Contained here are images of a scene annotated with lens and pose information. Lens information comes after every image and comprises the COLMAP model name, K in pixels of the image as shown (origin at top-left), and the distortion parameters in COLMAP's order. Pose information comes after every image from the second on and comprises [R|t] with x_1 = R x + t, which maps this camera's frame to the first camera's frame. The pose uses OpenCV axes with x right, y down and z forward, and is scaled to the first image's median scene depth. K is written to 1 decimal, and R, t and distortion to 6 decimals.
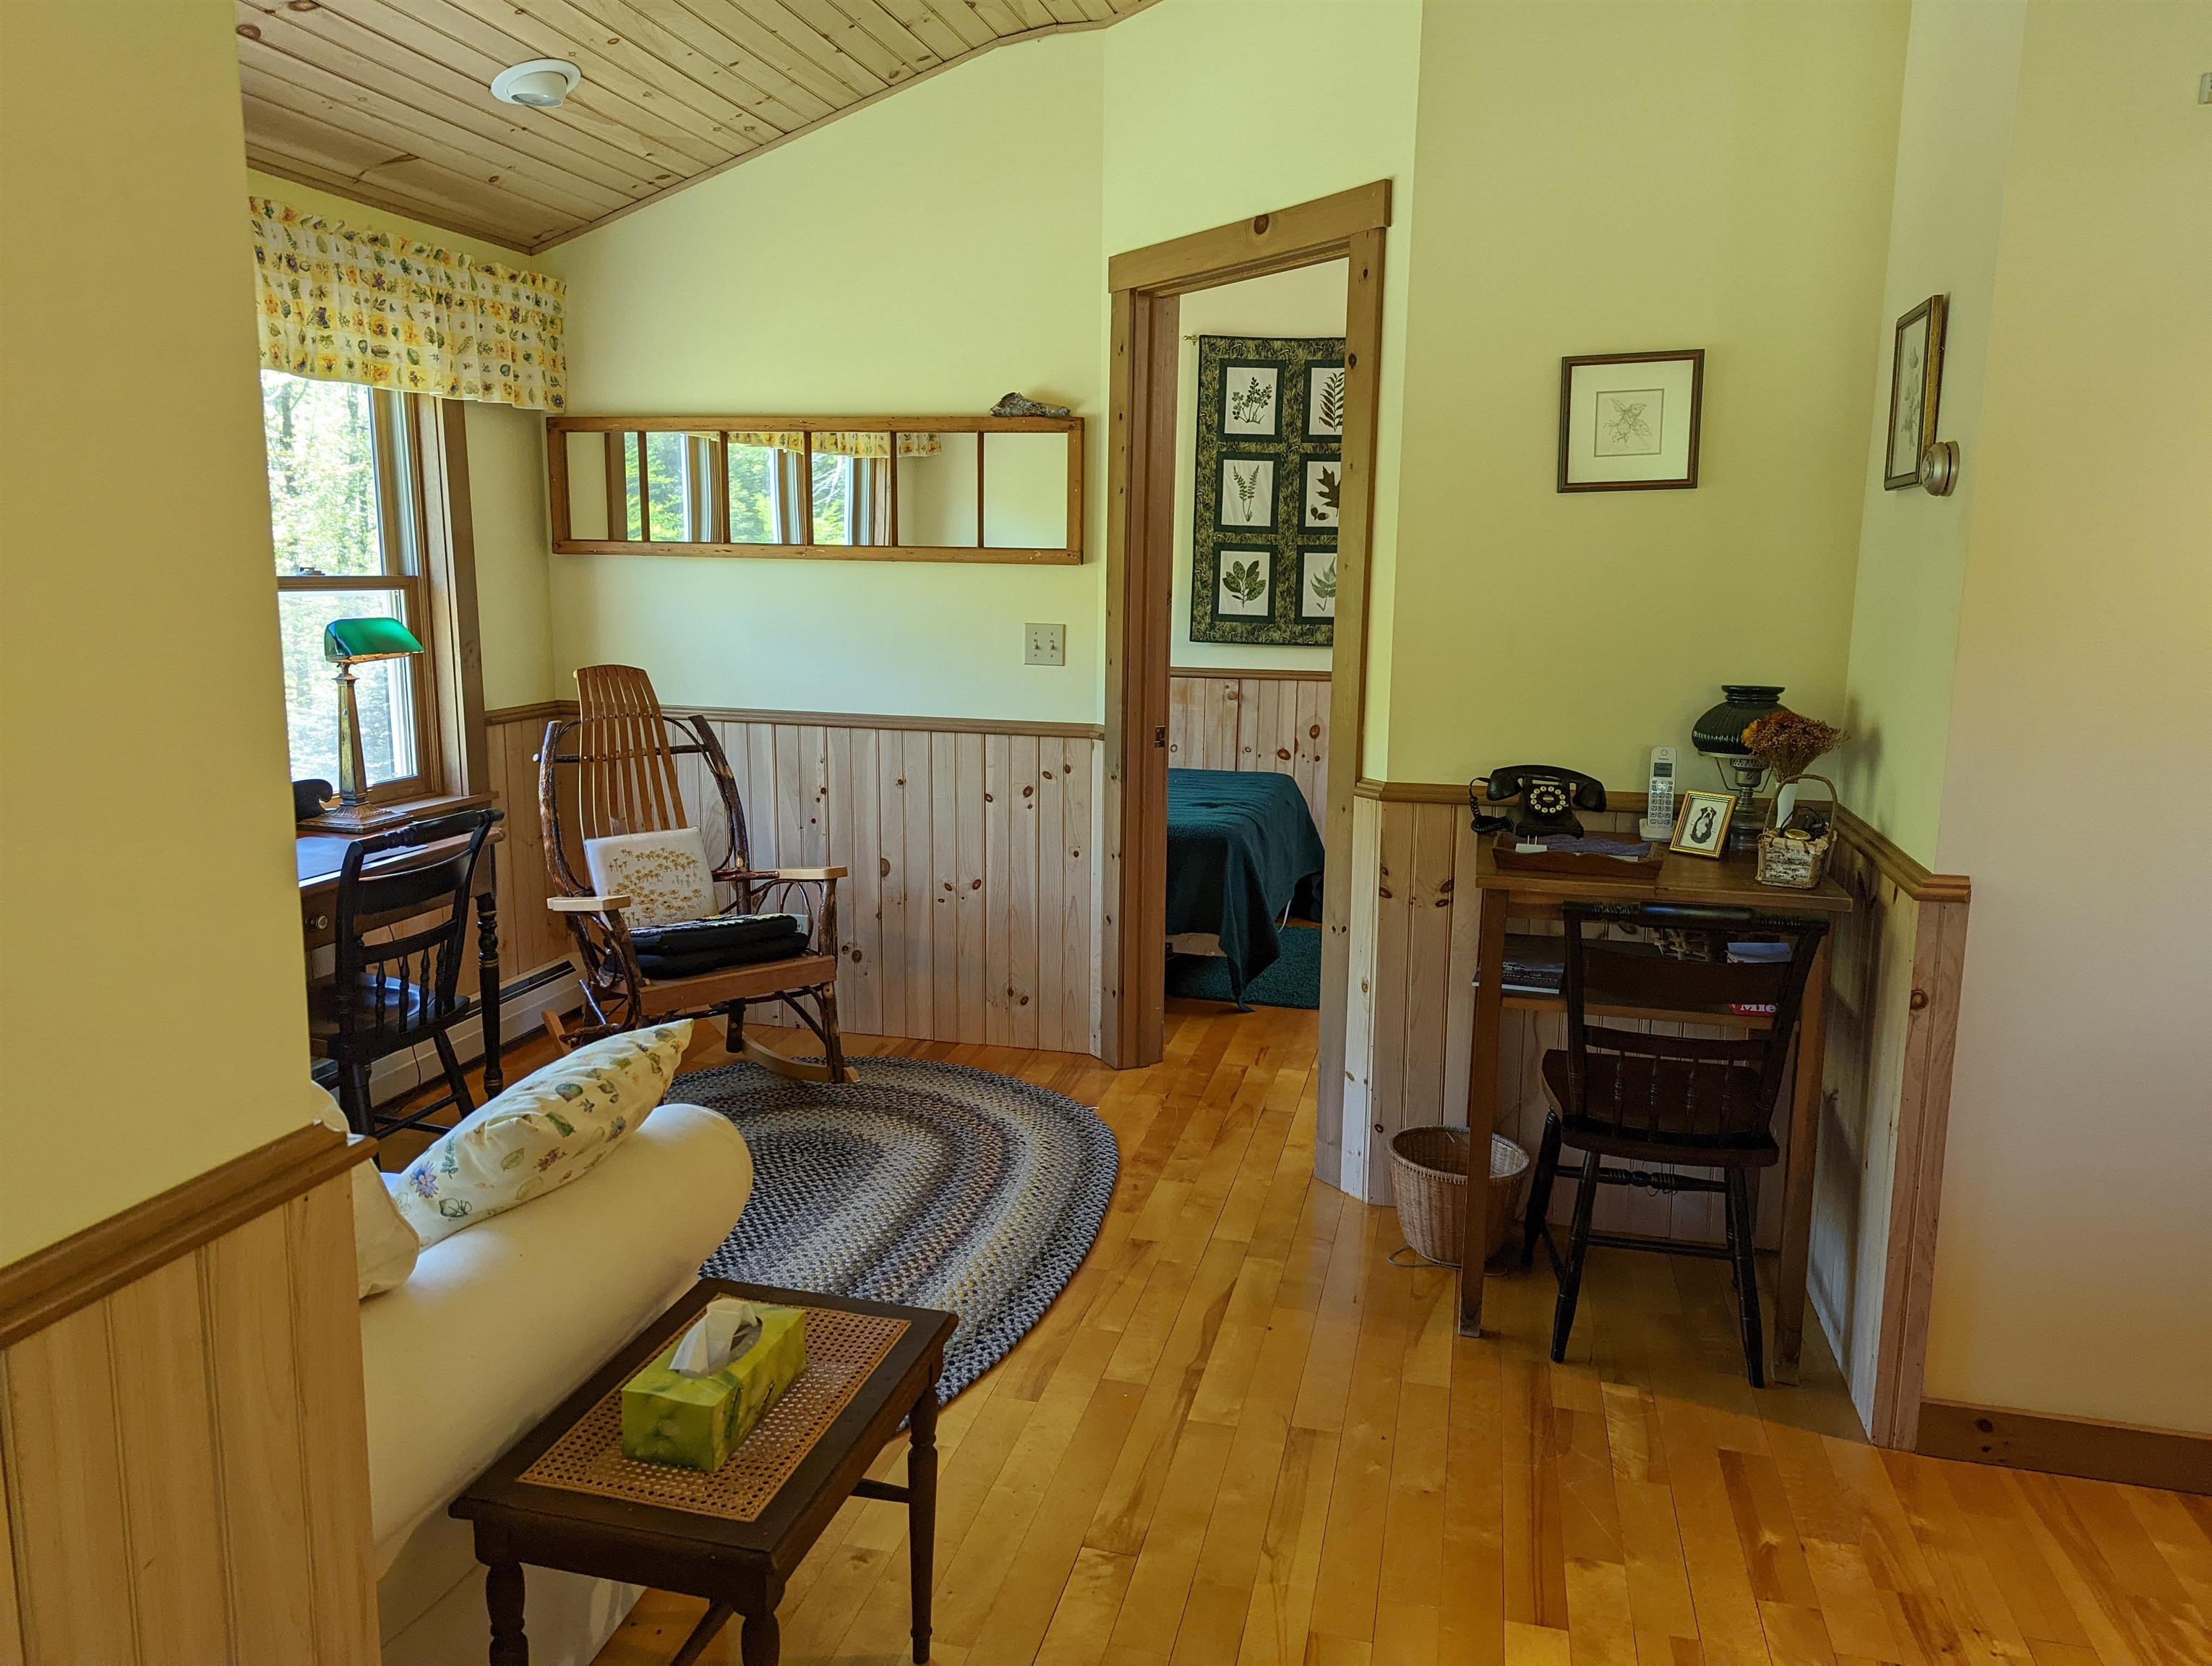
lens RADIAL K [[1549.6, 0, 1104.2], [0, 1549.6, 834.0], [0, 0, 1]] dist [0.008171, 0.002948]
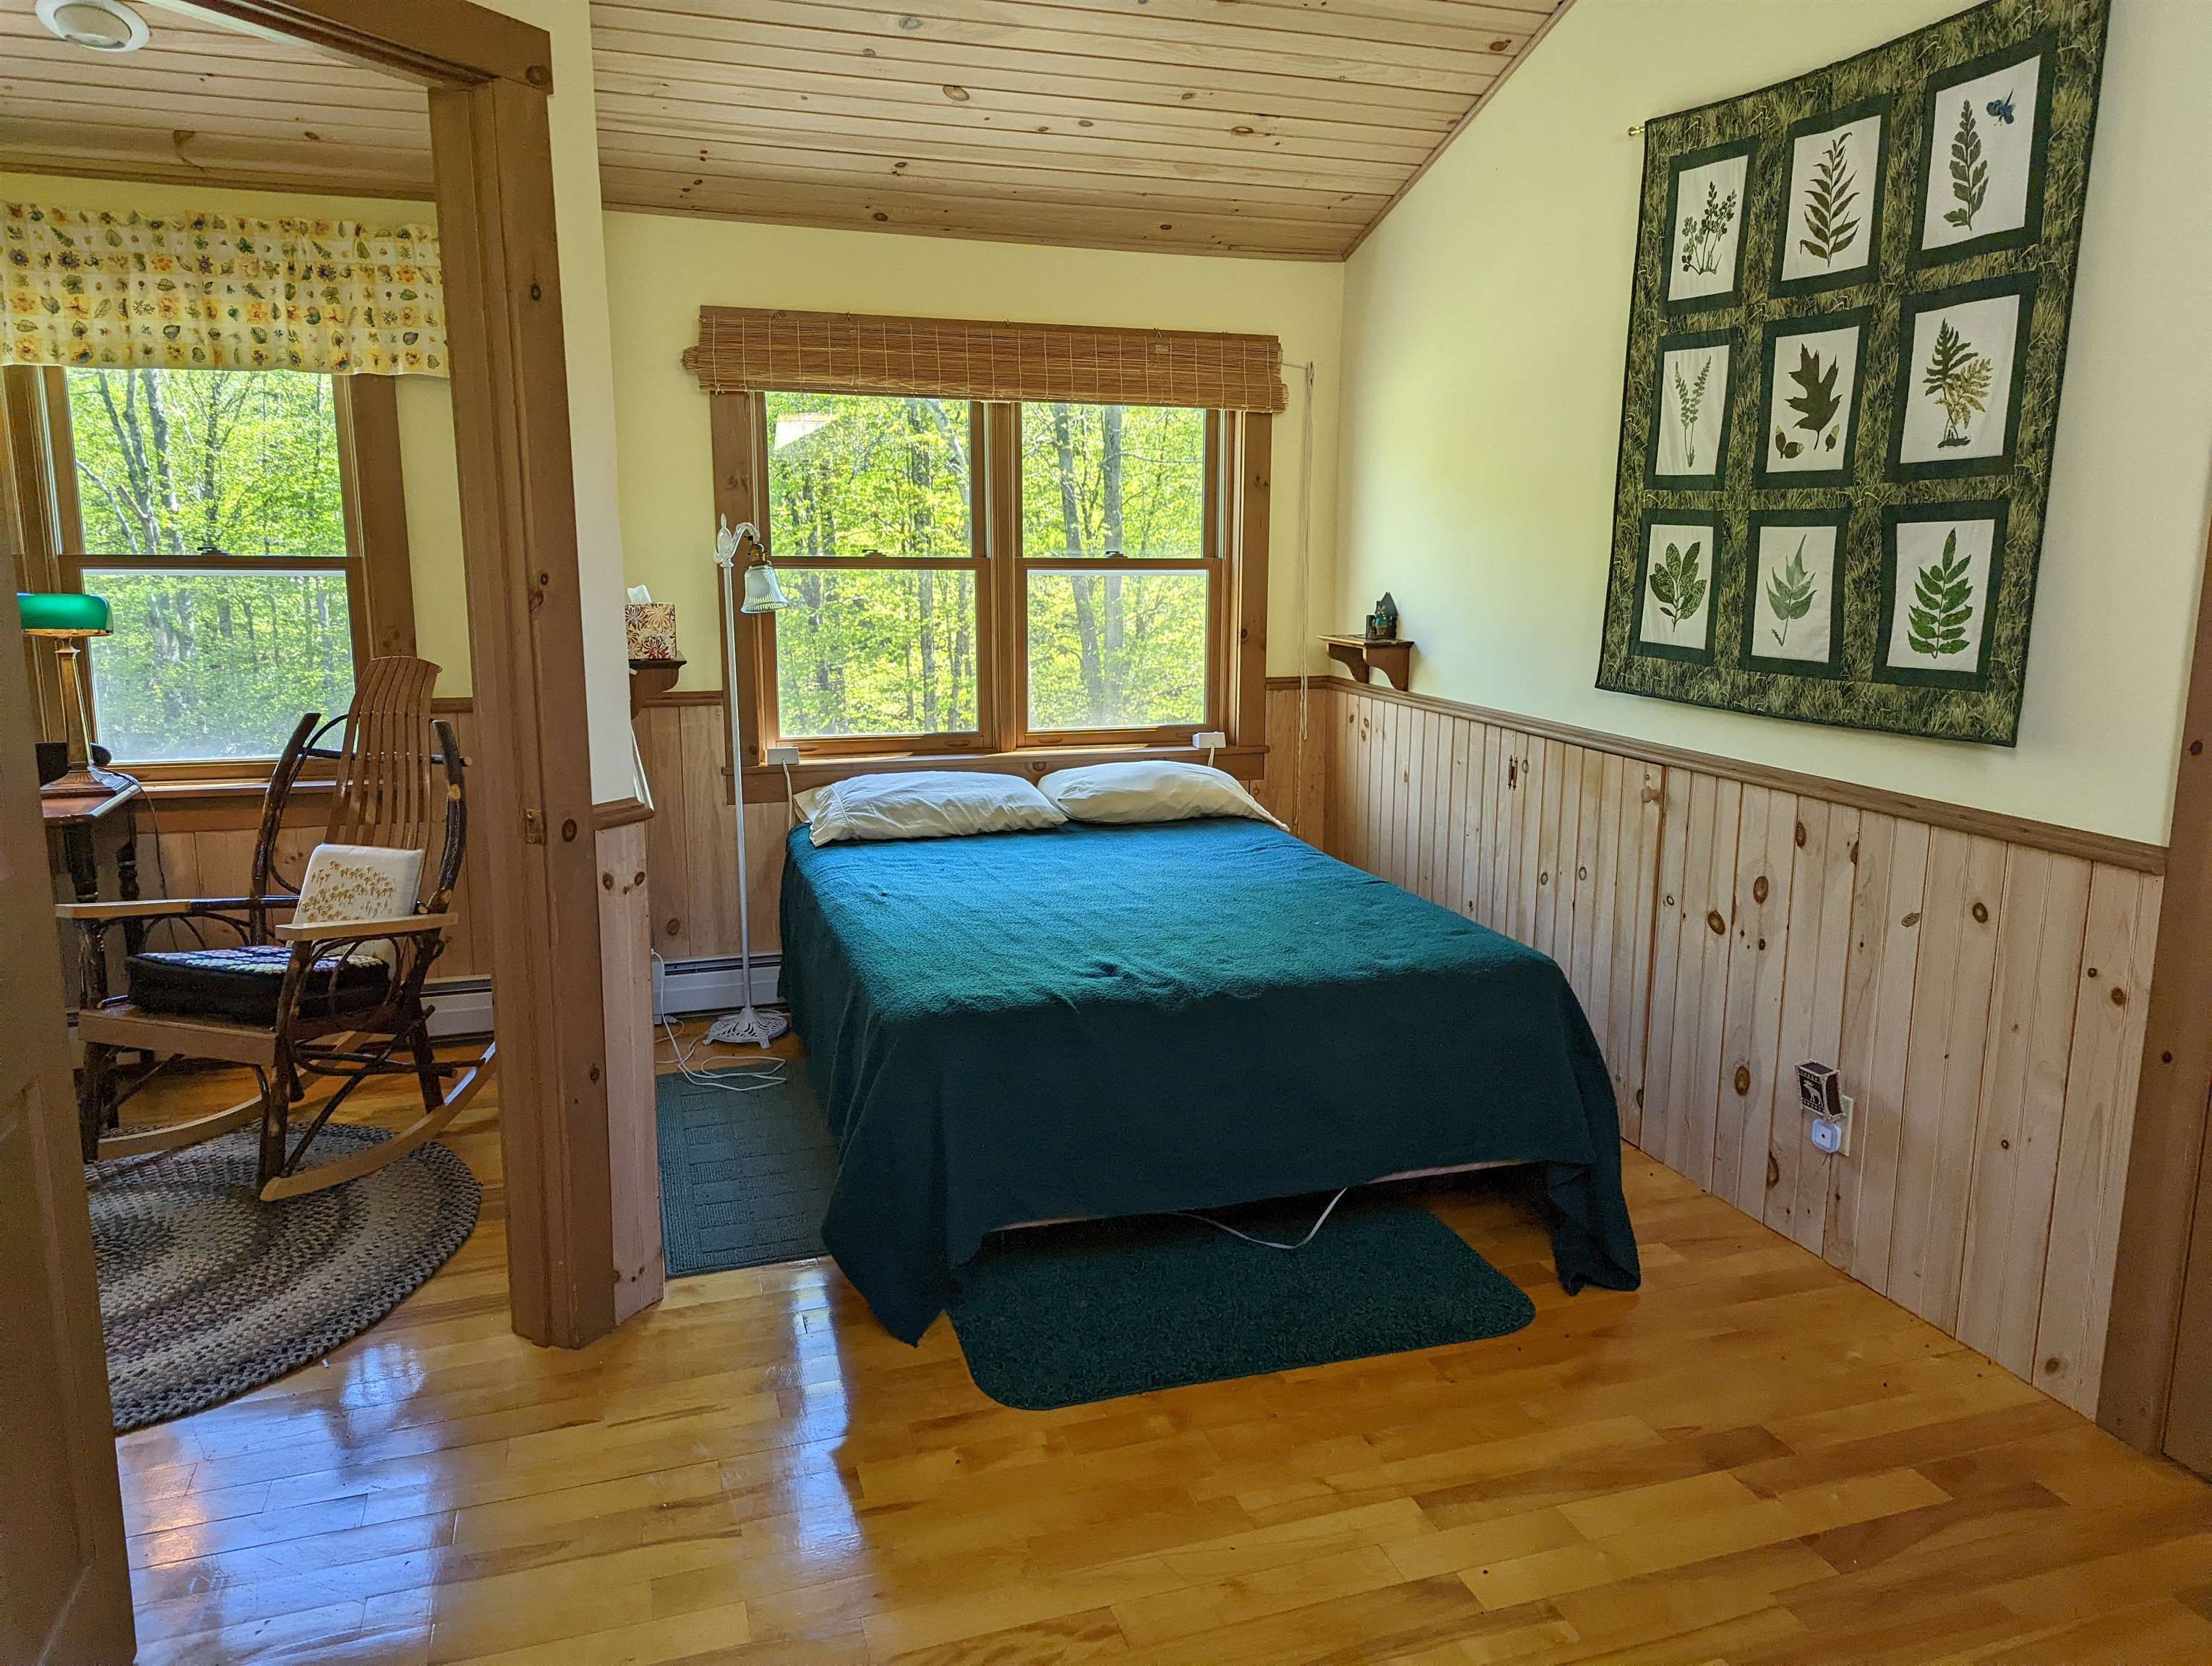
lens RADIAL K [[1549.6, 0, 1106.8], [0, 1549.6, 818.1], [0, 0, 1]] dist [0.008171, 0.002948]
pose [[0.538883, 0.146497, -0.829544, 0.439188], [-0.147803, 0.985928, 0.078100, -0.098284], [0.829313, 0.080522, 0.552953, 0.564917]]
